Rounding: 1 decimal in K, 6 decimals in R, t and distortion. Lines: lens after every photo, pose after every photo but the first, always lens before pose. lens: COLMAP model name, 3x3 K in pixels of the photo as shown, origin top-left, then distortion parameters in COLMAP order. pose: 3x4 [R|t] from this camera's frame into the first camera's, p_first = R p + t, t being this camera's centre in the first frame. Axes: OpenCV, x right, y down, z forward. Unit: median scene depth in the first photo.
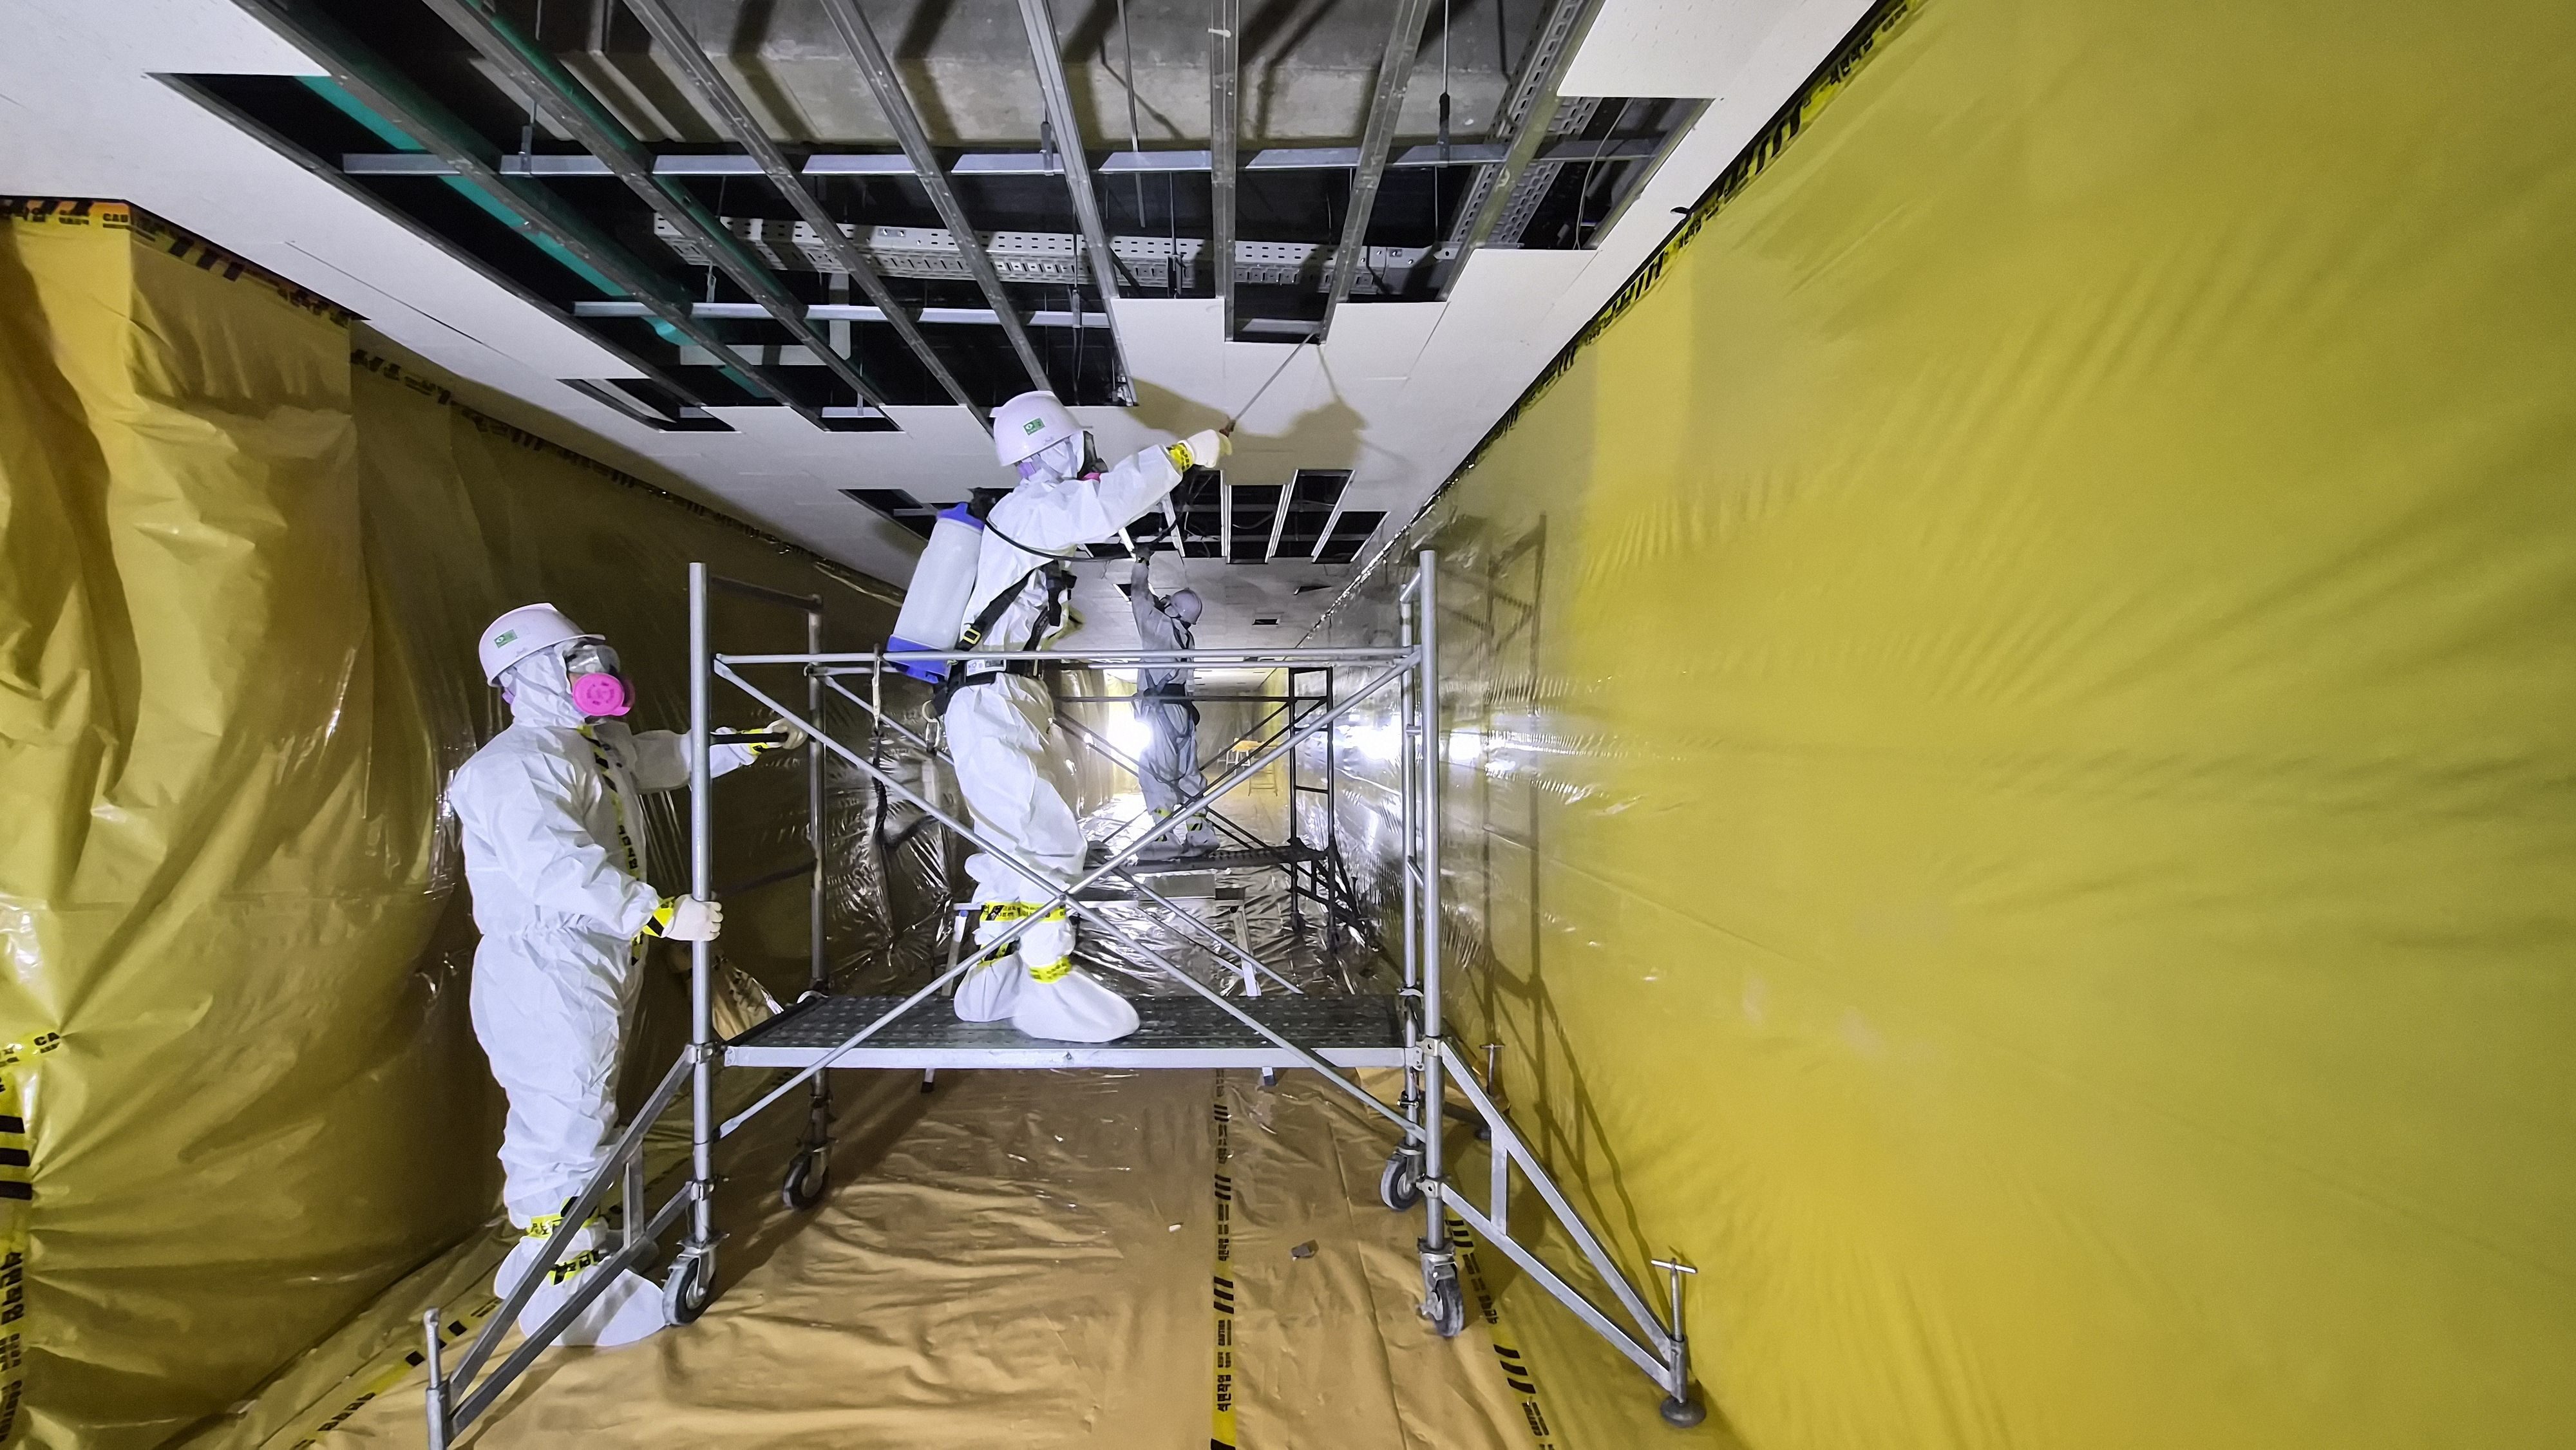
lens RADIAL K [[1049.0, 0, 1273.2], [0, 1049.0, 710.6], [0, 0, 1]] dist [0.011025, 0.000077]
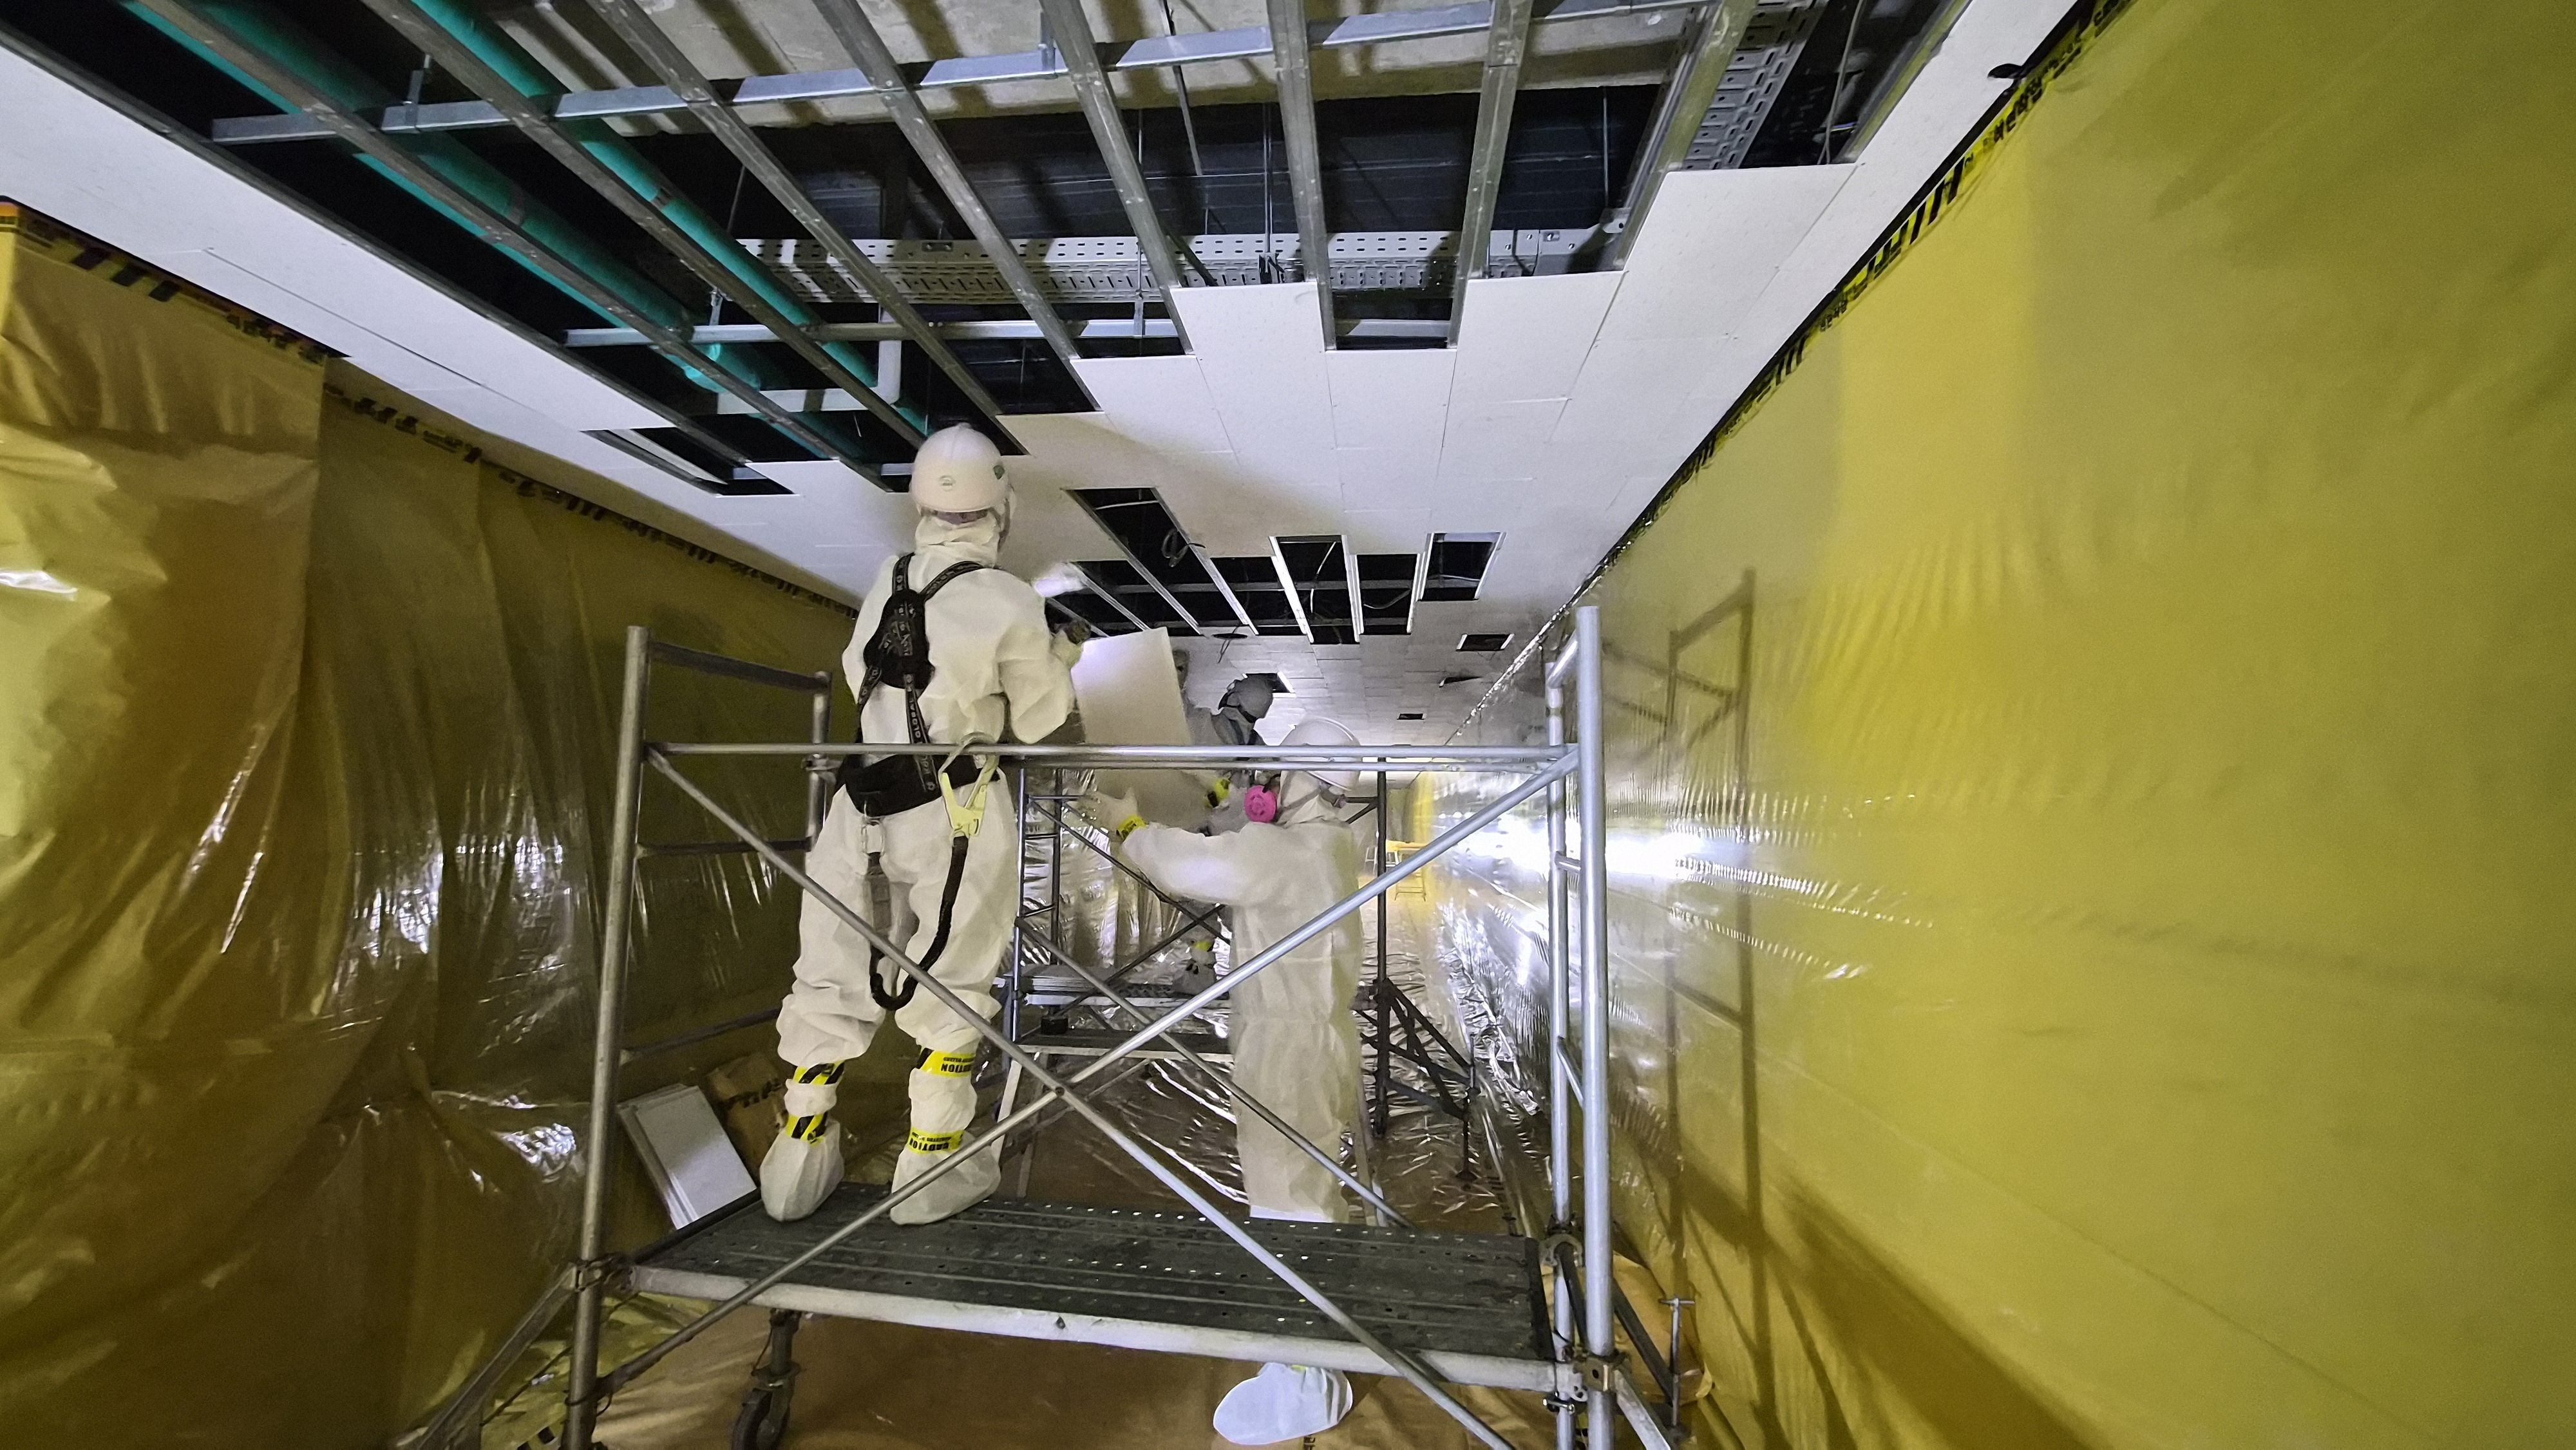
lens RADIAL K [[997.0, 0, 1285.4], [0, 997.0, 726.9], [0, 0, 1]] dist [-0.000382, 0.000125]
pose [[0.988851, 0.012251, -0.148400, 0.039133], [-0.023625, 0.996894, -0.075129, -0.017367], [0.147019, 0.077797, 0.986069, 0.299575]]
